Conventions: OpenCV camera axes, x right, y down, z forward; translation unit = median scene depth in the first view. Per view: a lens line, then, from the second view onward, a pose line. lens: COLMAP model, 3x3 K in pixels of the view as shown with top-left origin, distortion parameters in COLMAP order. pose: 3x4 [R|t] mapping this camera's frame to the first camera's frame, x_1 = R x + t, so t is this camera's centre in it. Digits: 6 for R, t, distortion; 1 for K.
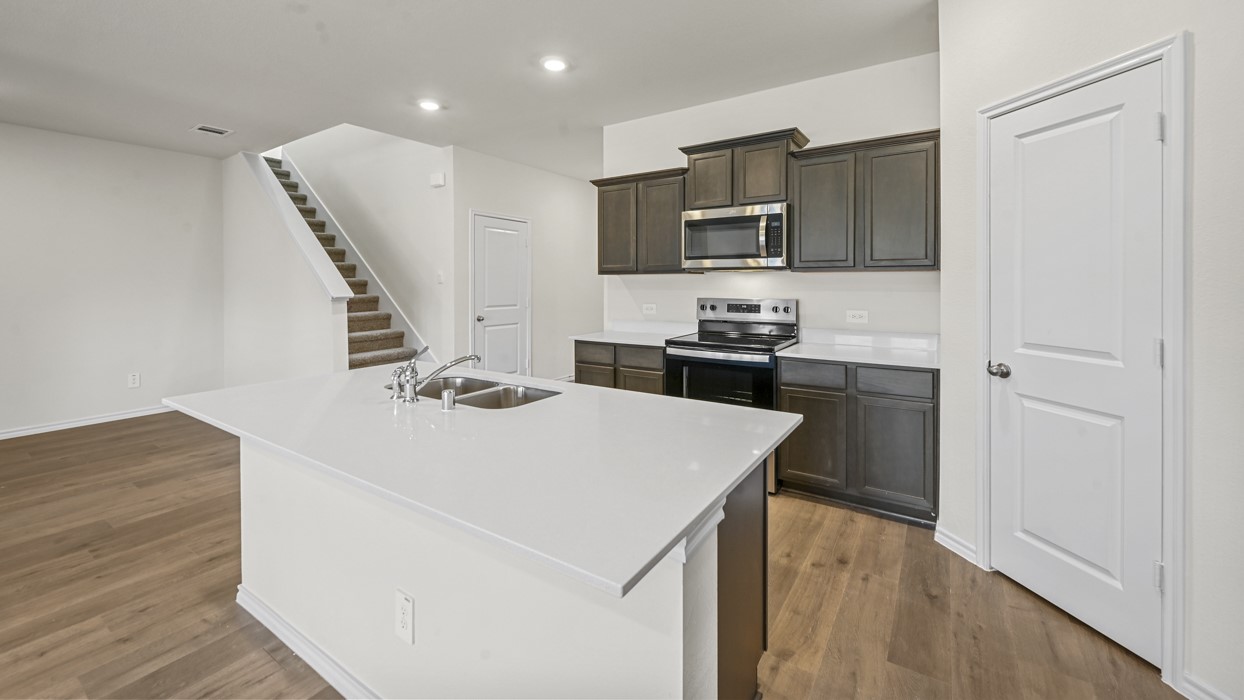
lens RADIAL K [[491.3, 0, 620.1], [0, 491.3, 283.8], [0, 0, 1]] dist [0.000896, 0.000288]
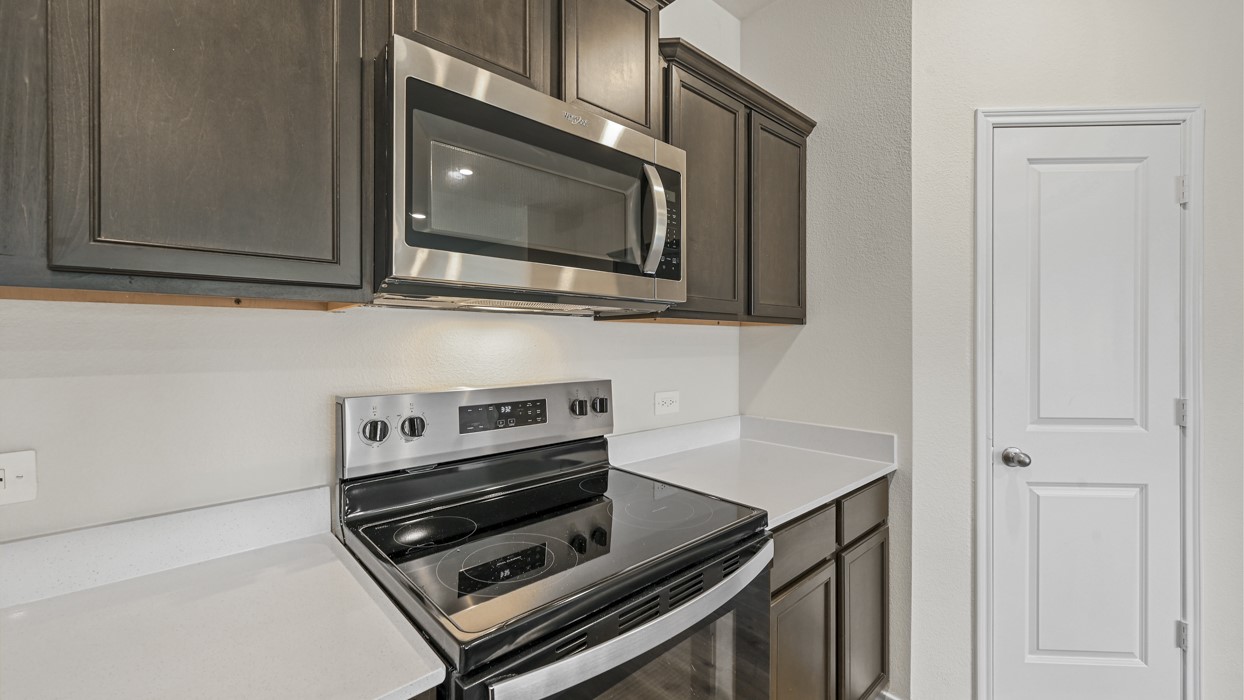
lens RADIAL K [[491.3, 0, 621.6], [0, 491.3, 338.8], [0, 0, 1]] dist [0.000896, 0.000288]
pose [[0.236808, 0.007112, 0.971530, -0.079039], [-0.000256, 0.999974, -0.007258, -0.002144], [-0.971556, 0.001470, 0.236803, 0.933685]]
